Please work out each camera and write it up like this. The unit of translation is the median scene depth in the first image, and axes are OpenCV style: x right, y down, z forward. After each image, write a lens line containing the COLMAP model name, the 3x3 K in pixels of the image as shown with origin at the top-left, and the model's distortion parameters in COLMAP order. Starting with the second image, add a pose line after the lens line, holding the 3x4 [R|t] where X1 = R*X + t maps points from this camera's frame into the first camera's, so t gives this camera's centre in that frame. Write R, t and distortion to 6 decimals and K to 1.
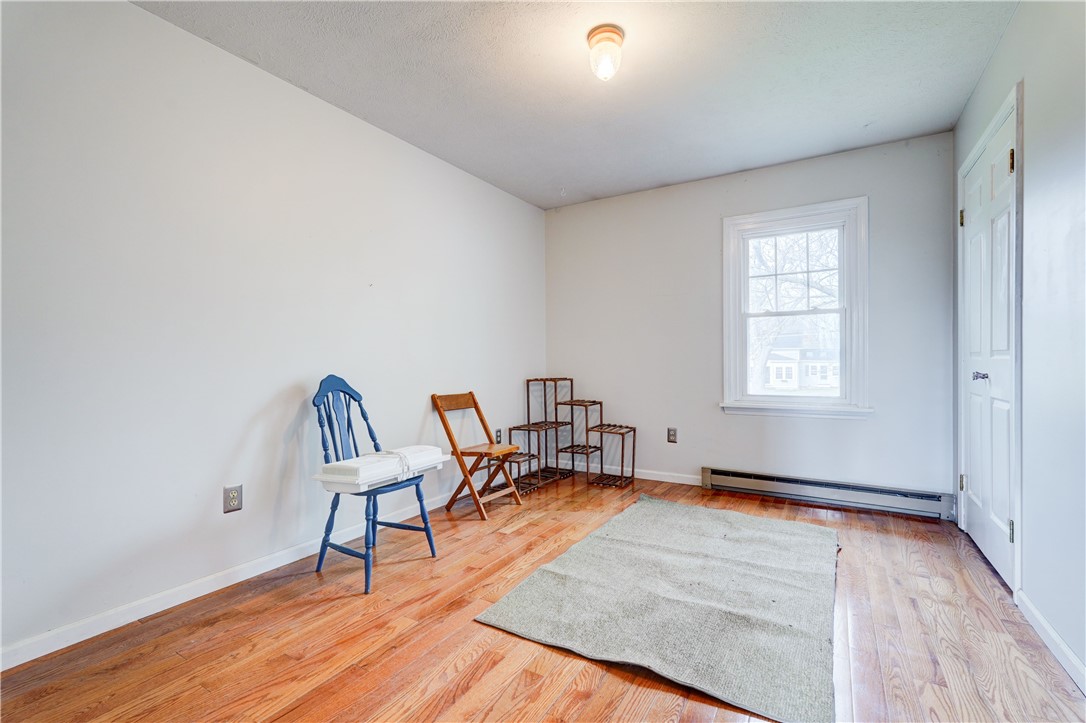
lens RADIAL K [[482.0, 0, 543.0], [0, 482.0, 361.5], [0, 0, 1]] dist [-0.001086, 0.000339]
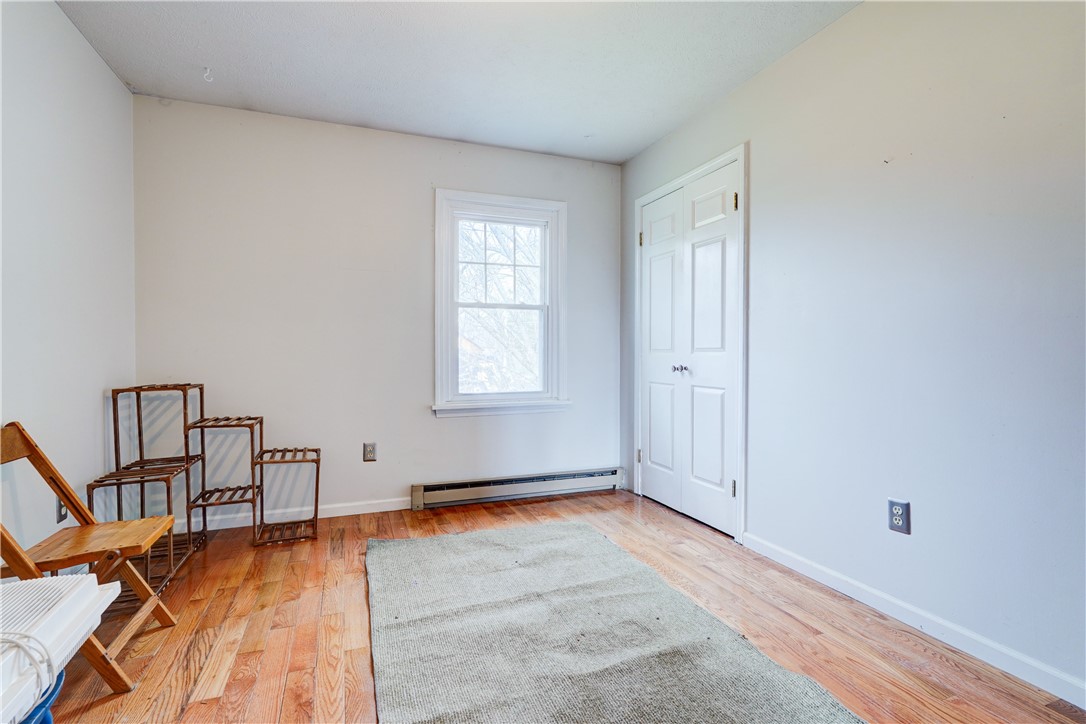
lens RADIAL K [[501.8, 0, 542.9], [0, 501.8, 358.3], [0, 0, 1]] dist [-0.002985, 0.000460]
pose [[0.610533, -0.002209, 0.791987, -0.228133], [-0.001031, 0.999993, 0.003585, -0.000567], [-0.791990, -0.003005, 0.610527, 0.330031]]
